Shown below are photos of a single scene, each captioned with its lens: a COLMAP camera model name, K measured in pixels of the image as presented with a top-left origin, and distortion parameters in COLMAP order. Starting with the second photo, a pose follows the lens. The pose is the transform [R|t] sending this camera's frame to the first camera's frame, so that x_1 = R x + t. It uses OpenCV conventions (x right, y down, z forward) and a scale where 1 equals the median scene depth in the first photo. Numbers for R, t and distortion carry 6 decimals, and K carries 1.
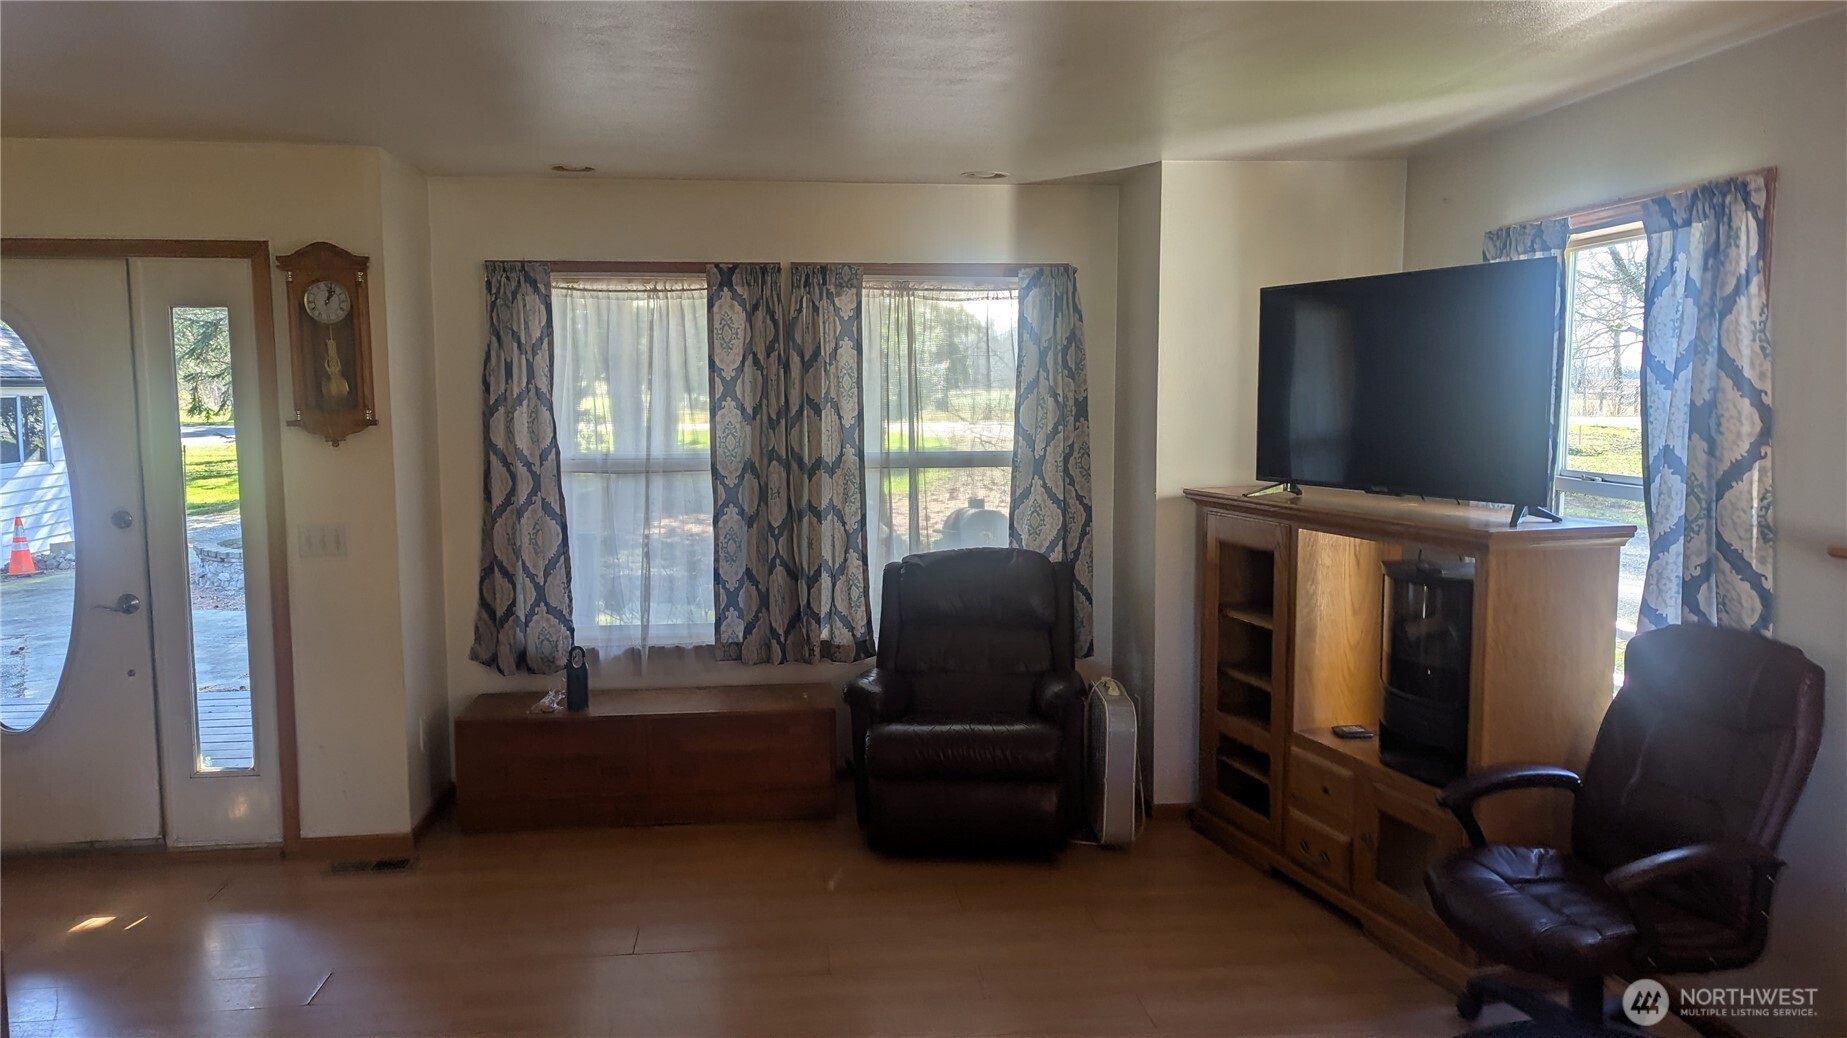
lens RADIAL K [[1286.6, 0, 923.5], [0, 1286.6, 519.0], [0, 0, 1]] dist [0.077095, -0.081177]
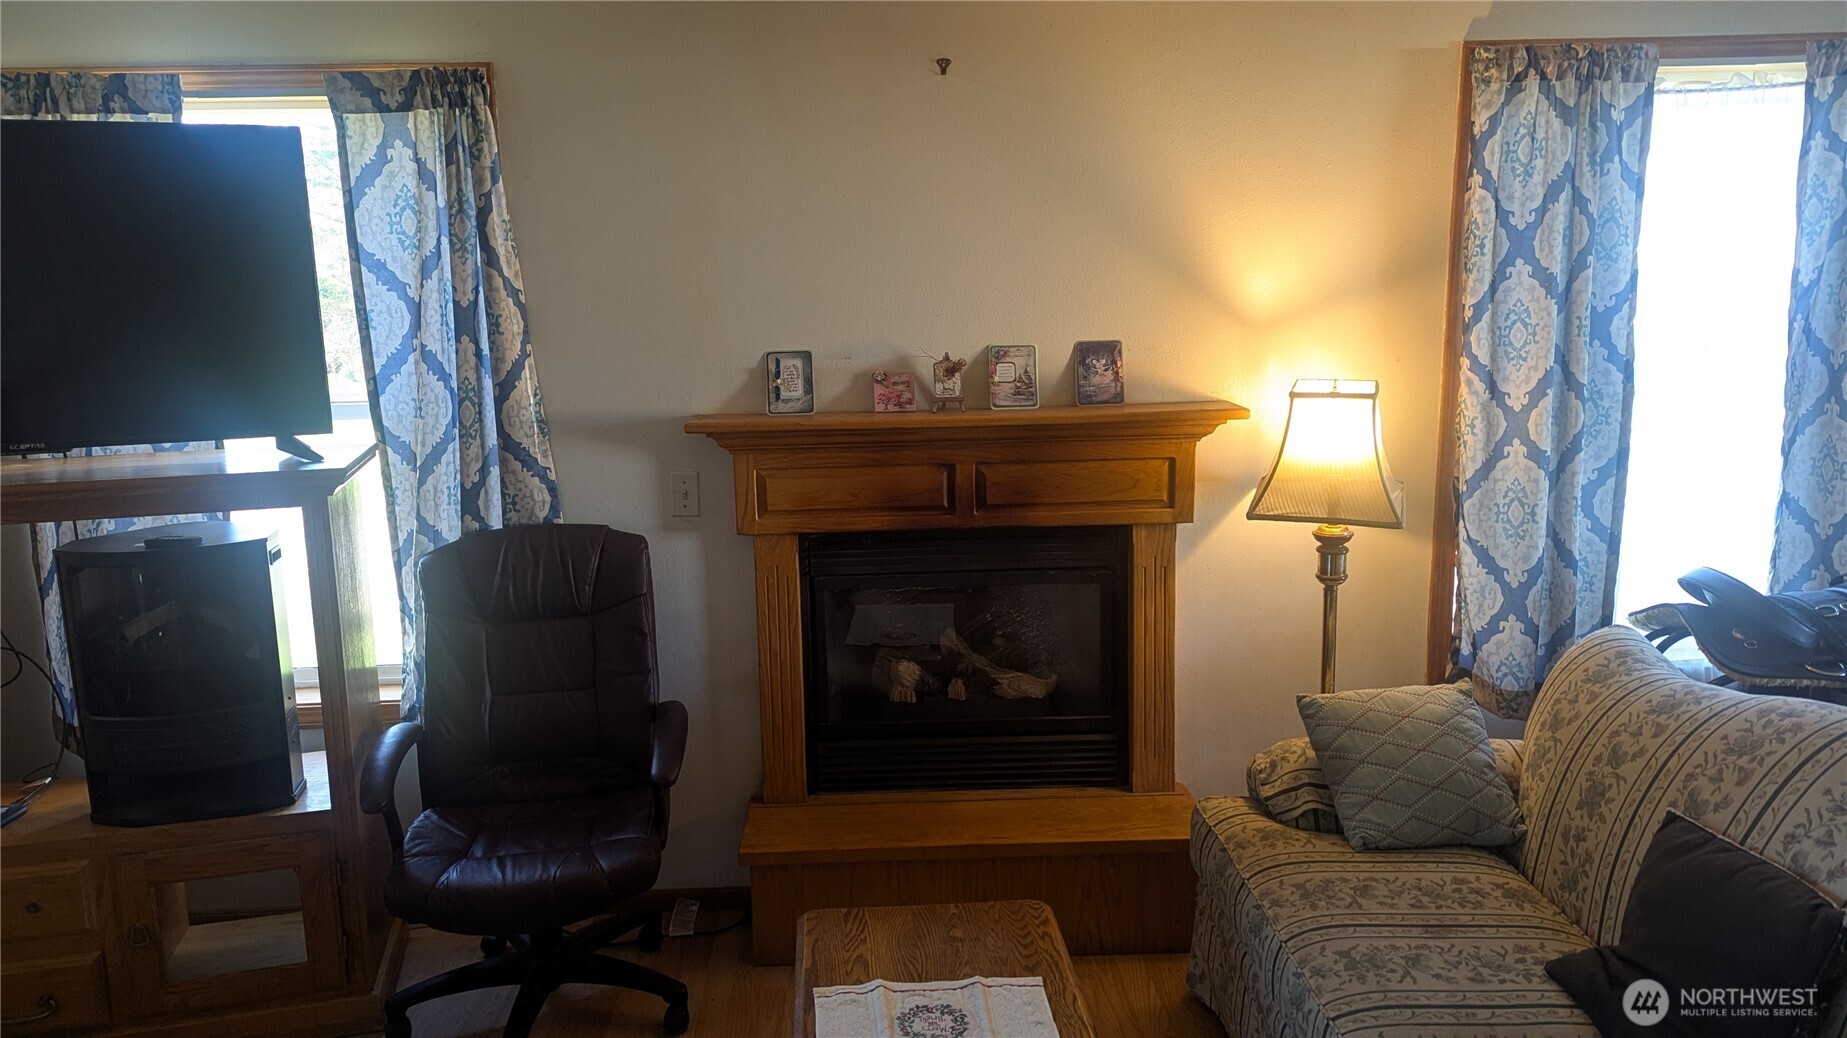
lens RADIAL K [[1286.6, 0, 923.5], [0, 1286.6, 519.0], [0, 0, 1]] dist [0.077095, -0.081177]
pose [[0.080591, -0.182117, 0.979969, -0.778914], [0.122396, 0.977534, 0.171599, -0.126197], [-0.989204, 0.106115, 0.101071, 1.310907]]
